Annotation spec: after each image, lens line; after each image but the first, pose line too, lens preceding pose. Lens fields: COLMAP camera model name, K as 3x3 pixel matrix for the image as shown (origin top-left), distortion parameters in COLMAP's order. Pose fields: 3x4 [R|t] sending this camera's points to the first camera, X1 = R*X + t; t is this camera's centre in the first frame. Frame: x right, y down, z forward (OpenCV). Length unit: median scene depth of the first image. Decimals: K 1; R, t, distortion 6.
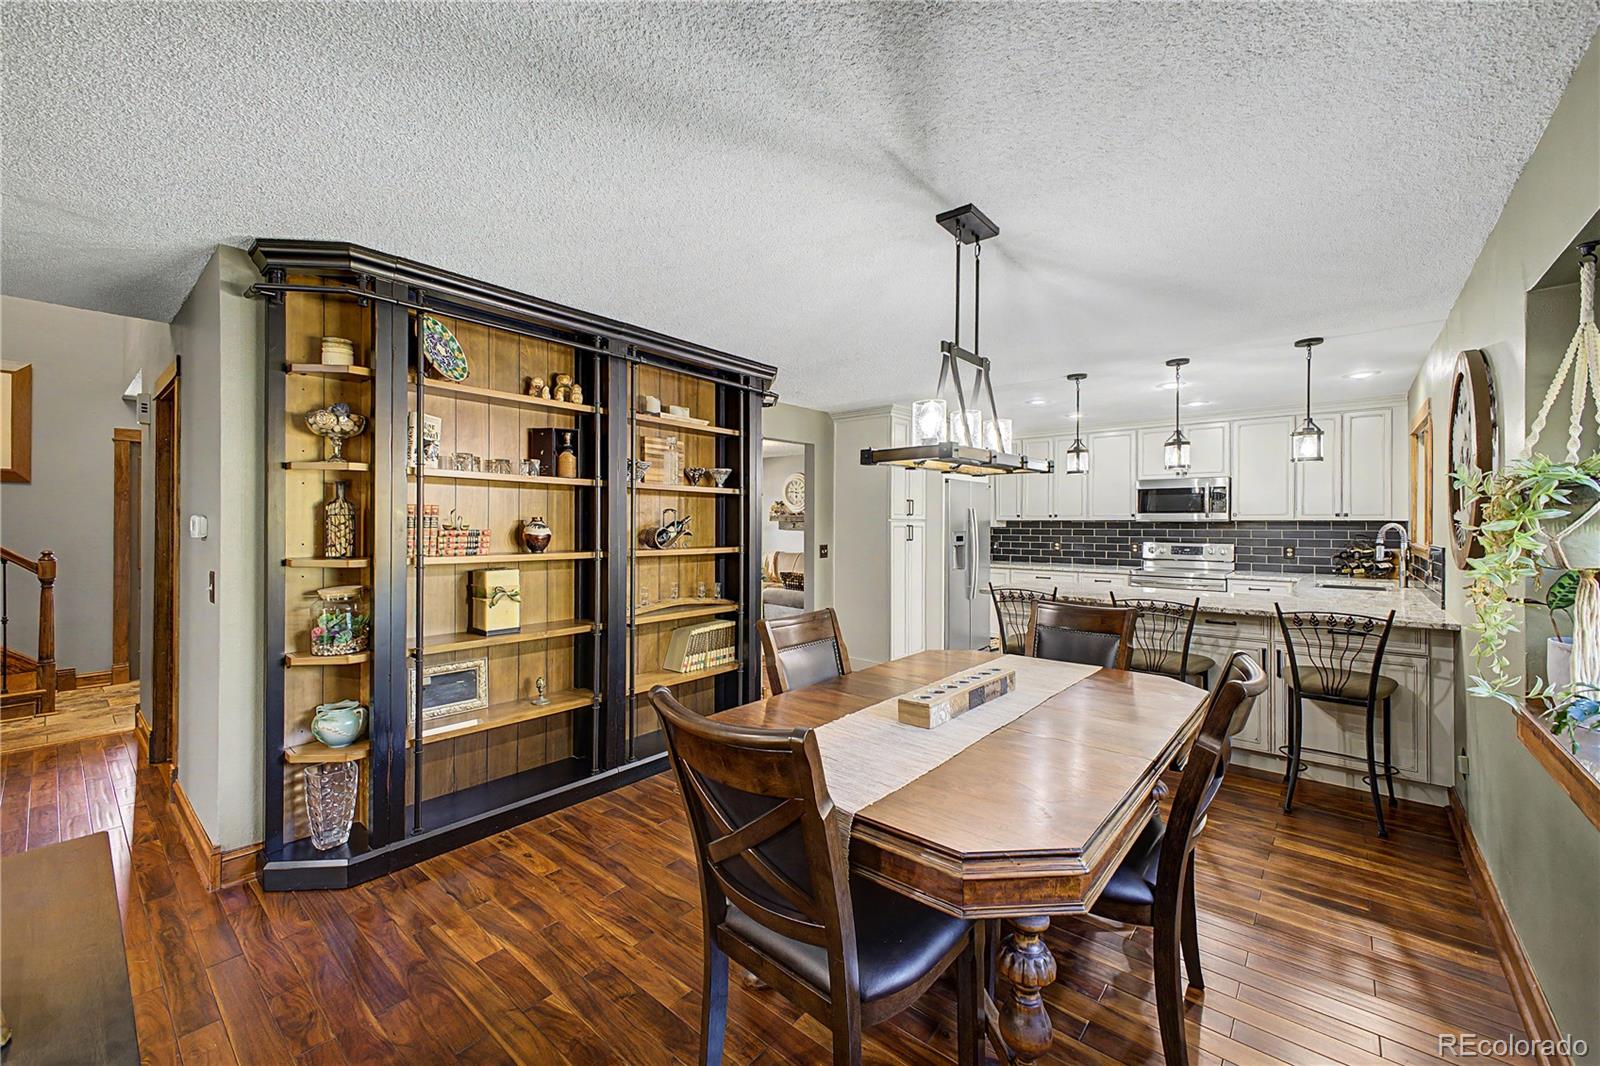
lens RADIAL K [[629.9, 0, 810.1], [0, 629.9, 523.1], [0, 0, 1]] dist [0.020196, -0.000905]
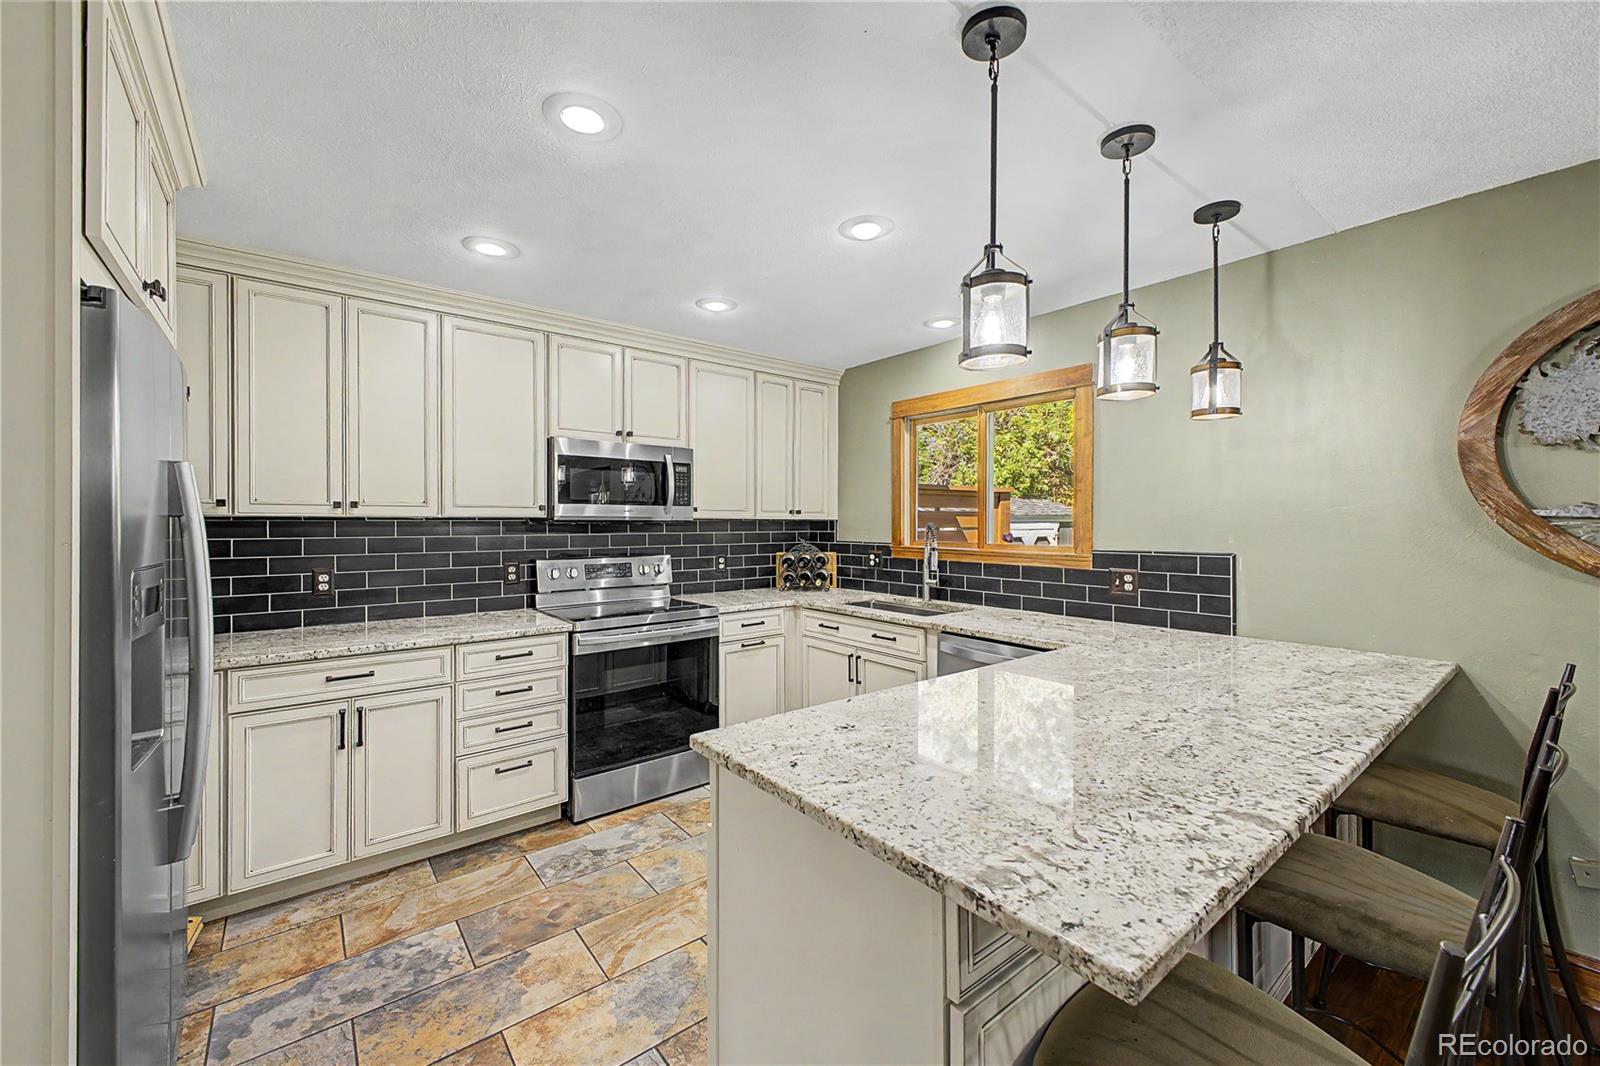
lens RADIAL K [[629.9, 0, 799.5], [0, 629.9, 526.0], [0, 0, 1]] dist [0.020196, -0.000905]
pose [[0.207618, -0.005859, 0.978192, 0.072896], [0.002483, 0.999982, 0.005462, -0.000034], [-0.978207, 0.001295, 0.207629, 0.725333]]
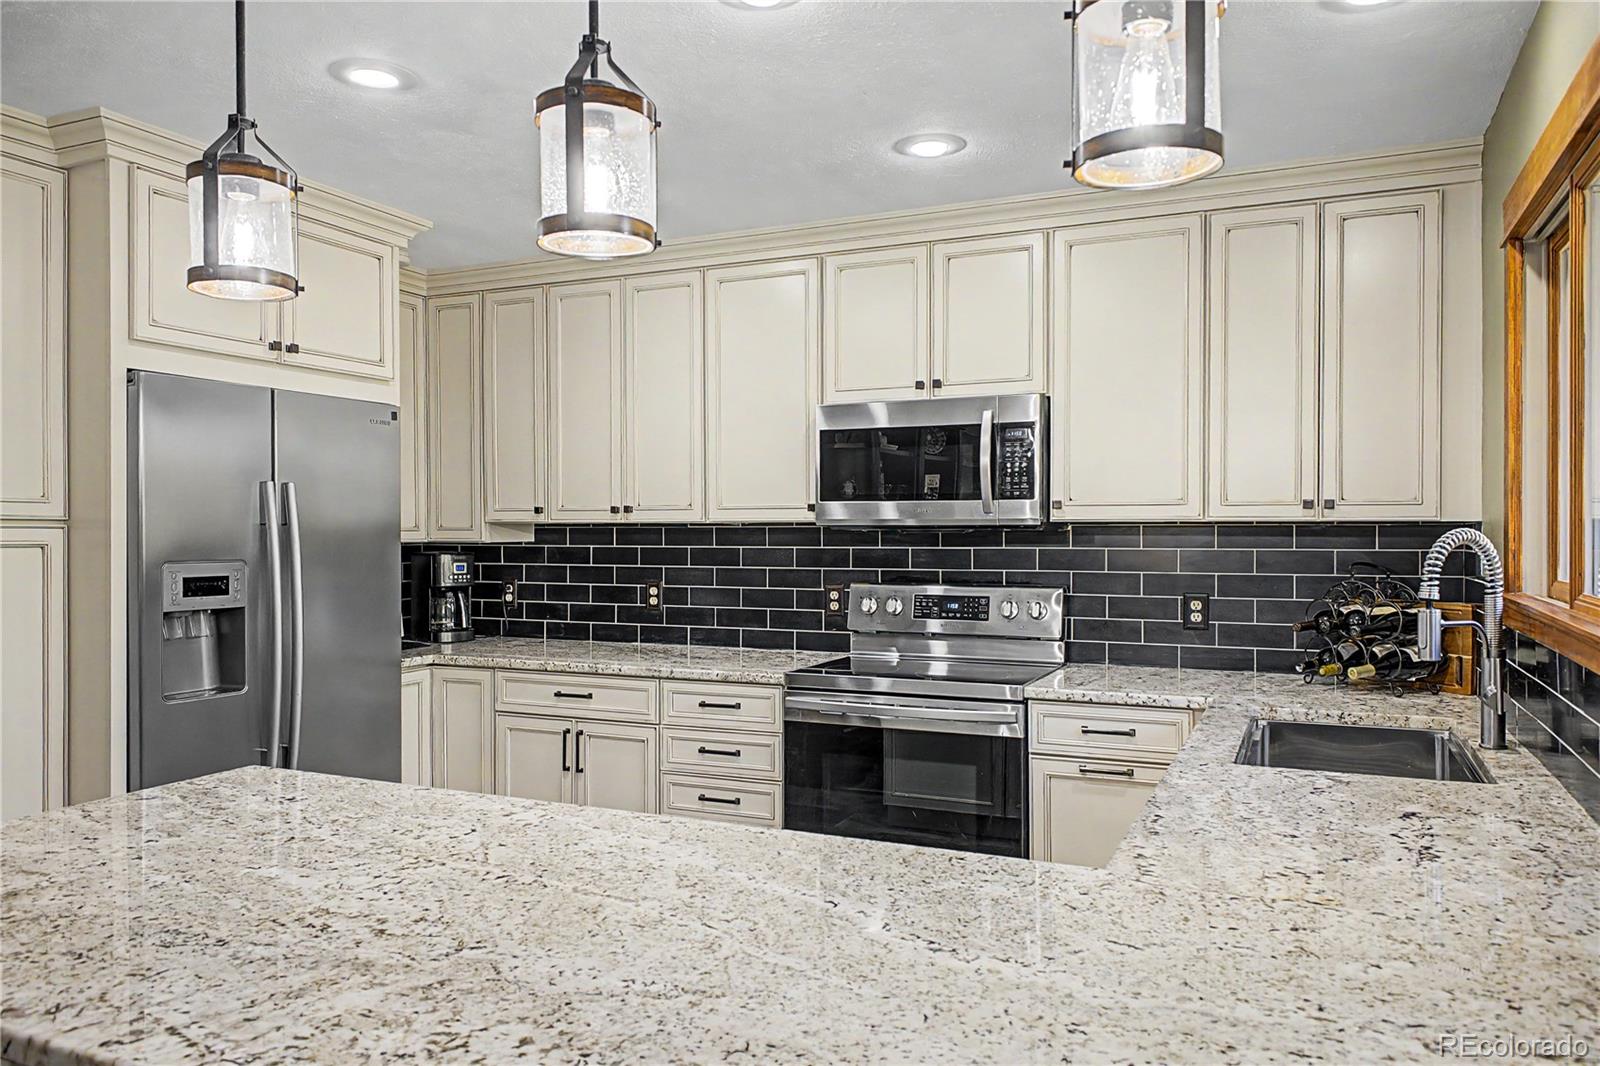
lens RADIAL K [[1126.7, 0, 790.7], [0, 1126.7, 545.4], [0, 0, 1]] dist [0.021761, -0.018574]
pose [[0.967765, -0.002610, 0.251840, 0.354836], [0.000387, 0.999960, 0.008880, 0.002980], [-0.251854, -0.008496, 0.967728, 0.423573]]
